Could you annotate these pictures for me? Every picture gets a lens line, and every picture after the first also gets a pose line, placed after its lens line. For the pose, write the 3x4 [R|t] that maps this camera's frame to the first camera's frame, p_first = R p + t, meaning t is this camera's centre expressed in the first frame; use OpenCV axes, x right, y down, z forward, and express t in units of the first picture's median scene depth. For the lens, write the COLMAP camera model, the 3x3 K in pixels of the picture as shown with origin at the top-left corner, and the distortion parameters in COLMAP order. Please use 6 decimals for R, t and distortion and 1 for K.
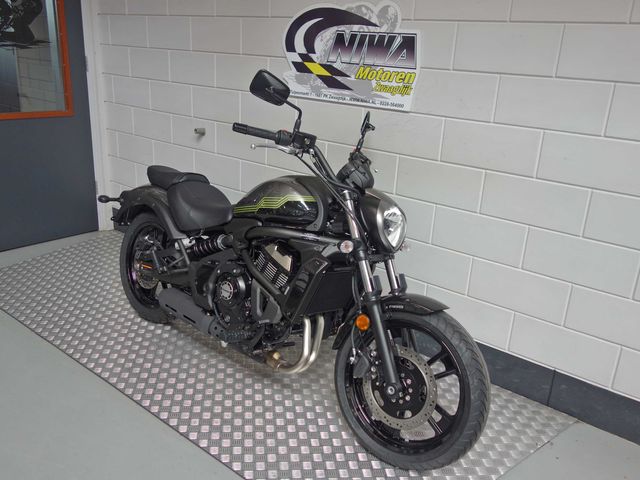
lens RADIAL K [[554.6, 0, 320.0], [0, 554.6, 240.0], [0, 0, 1]] dist [0.001820, 0.002883]
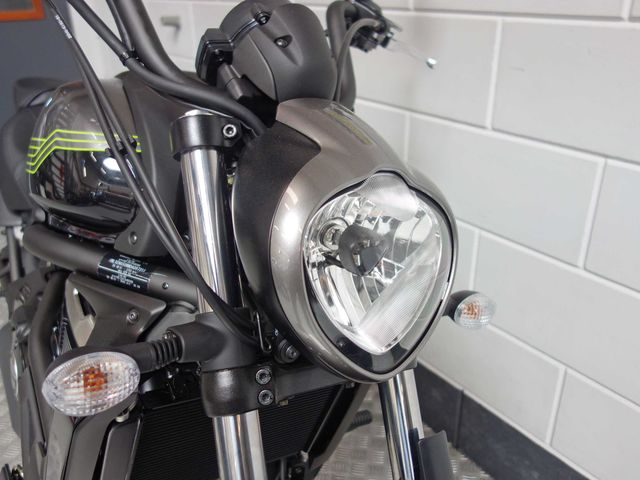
lens RADIAL K [[554.6, 0, 320.0], [0, 554.6, 240.0], [0, 0, 1]] dist [0.001820, 0.002883]
pose [[0.958579, 0.048042, -0.280746, 0.137367], [-0.017085, 0.993596, 0.111692, -0.047794], [0.284314, -0.102269, 0.953261, 0.613877]]
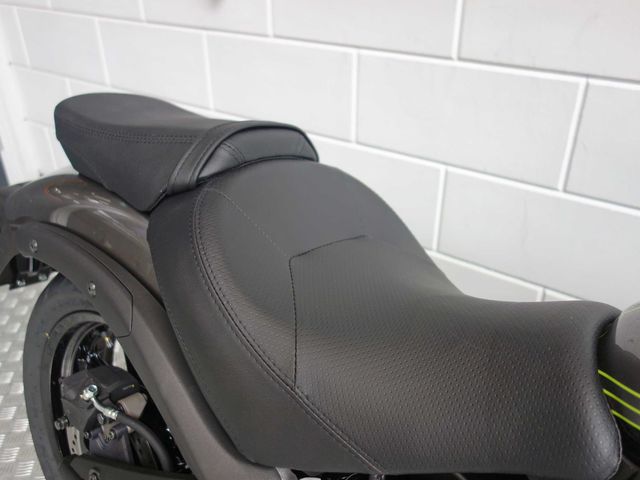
lens RADIAL K [[554.6, 0, 320.0], [0, 554.6, 240.0], [0, 0, 1]] dist [0.001820, 0.002883]
pose [[0.997416, -0.071271, 0.008995, -0.217536], [0.068436, 0.980800, 0.182616, -0.118835], [-0.021837, -0.181529, 0.983143, 0.807637]]
